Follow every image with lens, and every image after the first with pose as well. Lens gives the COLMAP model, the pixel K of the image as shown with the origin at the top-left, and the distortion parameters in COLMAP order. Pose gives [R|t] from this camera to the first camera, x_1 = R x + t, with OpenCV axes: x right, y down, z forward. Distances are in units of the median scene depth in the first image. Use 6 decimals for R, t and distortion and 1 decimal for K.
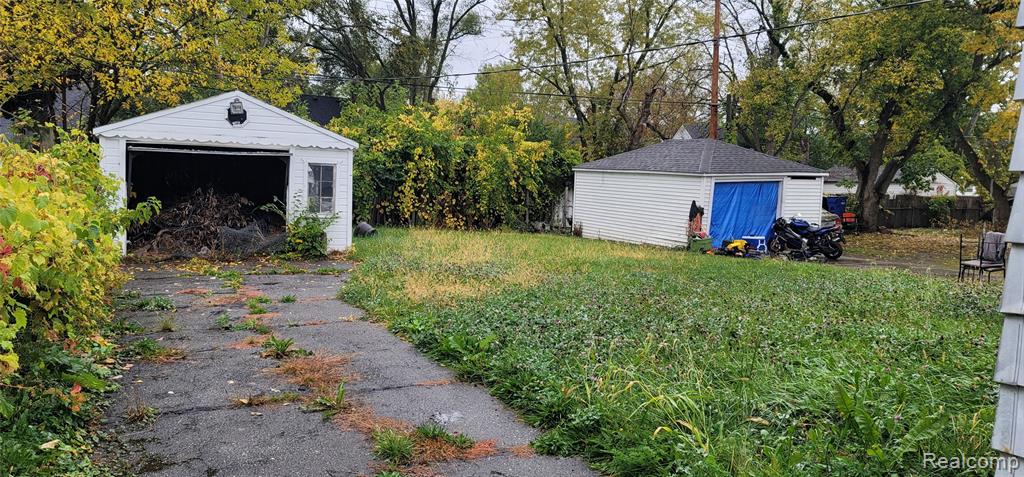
lens RADIAL K [[745.8, 0, 509.9], [0, 745.8, 234.5], [0, 0, 1]] dist [0.047837, -0.000740]
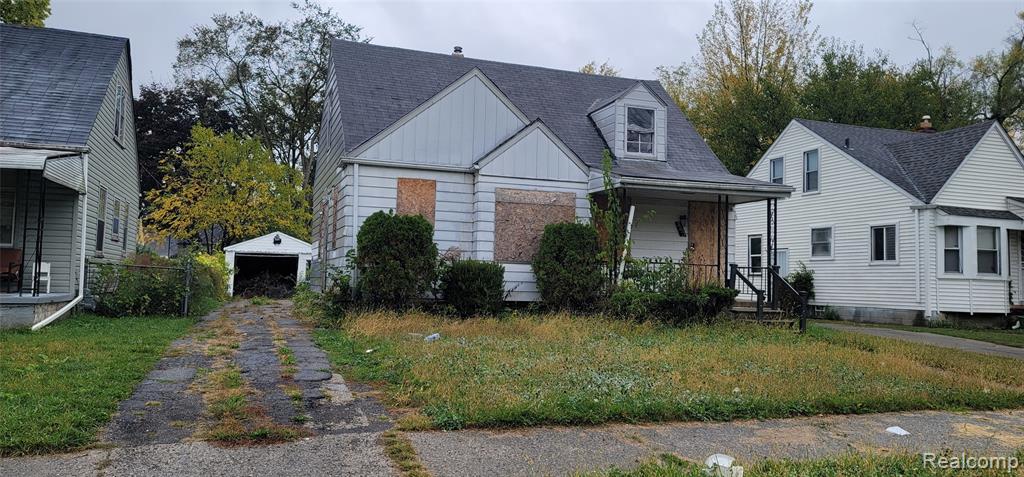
lens RADIAL K [[745.8, 0, 517.7], [0, 745.8, 237.5], [0, 0, 1]] dist [0.047837, -0.000740]
pose [[0.992474, -0.019967, -0.120819, 0.703627], [0.002168, 0.989327, -0.145693, 0.187747], [0.122438, 0.144335, 0.981925, -1.302325]]
